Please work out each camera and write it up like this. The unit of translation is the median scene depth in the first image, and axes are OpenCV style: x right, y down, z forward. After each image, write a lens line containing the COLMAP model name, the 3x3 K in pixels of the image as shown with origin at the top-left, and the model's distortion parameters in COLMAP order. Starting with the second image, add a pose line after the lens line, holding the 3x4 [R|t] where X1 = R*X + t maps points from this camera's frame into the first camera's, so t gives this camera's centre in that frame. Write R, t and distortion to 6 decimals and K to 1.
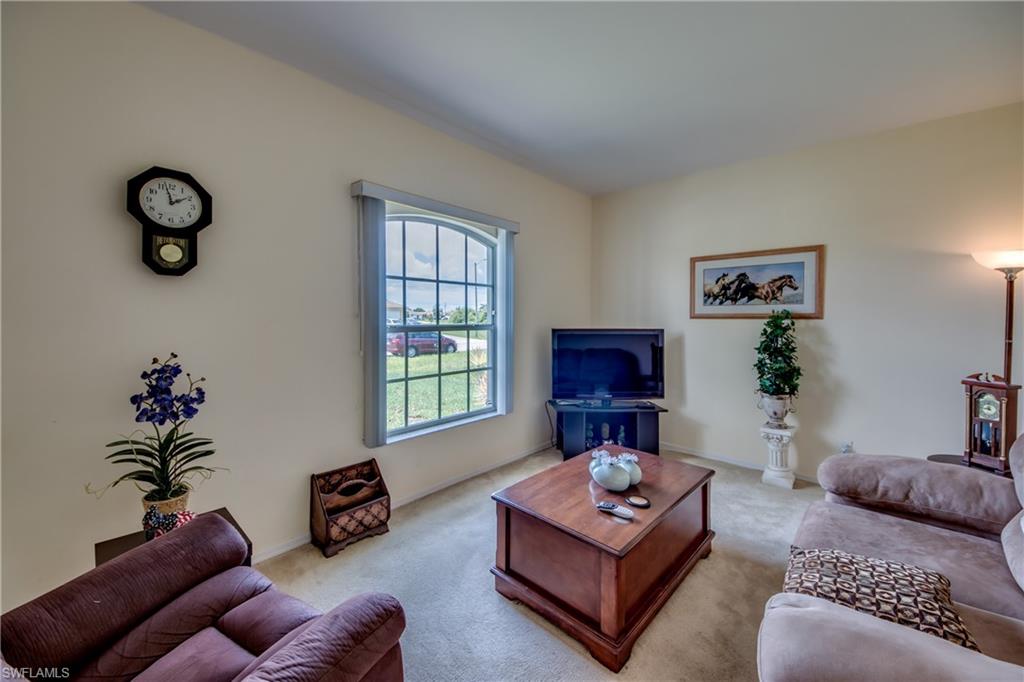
lens RADIAL K [[394.0, 0, 510.8], [0, 394.0, 324.3], [0, 0, 1]] dist [0.029649, -0.020523]
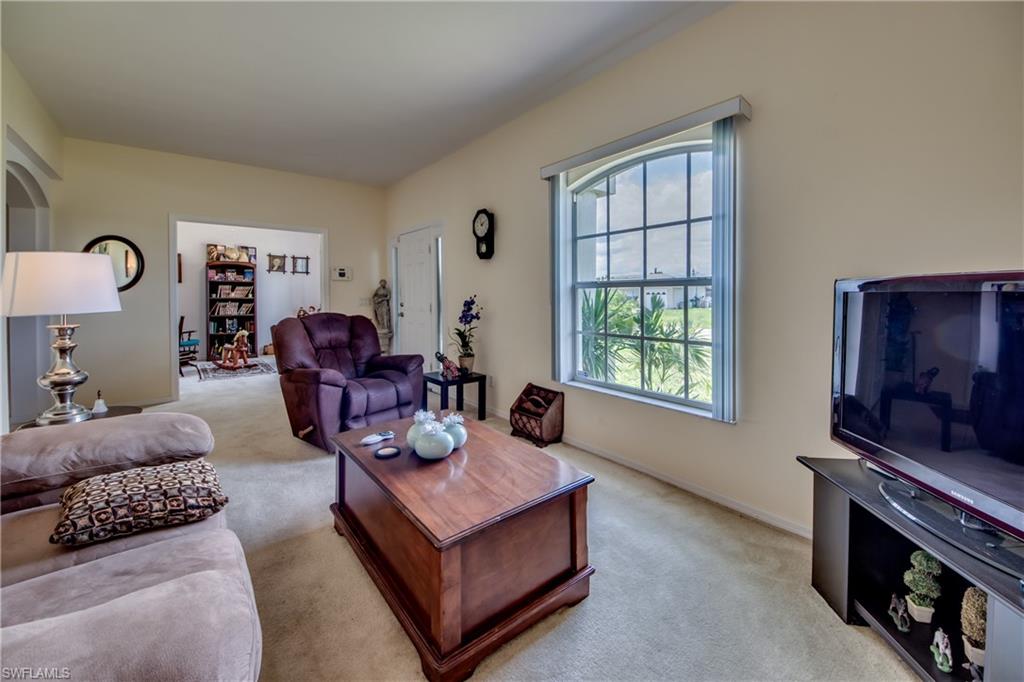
lens RADIAL K [[388.2, 0, 514.9], [0, 388.2, 302.3], [0, 0, 1]] dist [0.000916, 0.000059]
pose [[-0.138389, 0.017159, -0.990229, 0.917985], [-0.014763, 0.999703, 0.019386, 0.051813], [0.990268, 0.017302, -0.138094, 1.125283]]
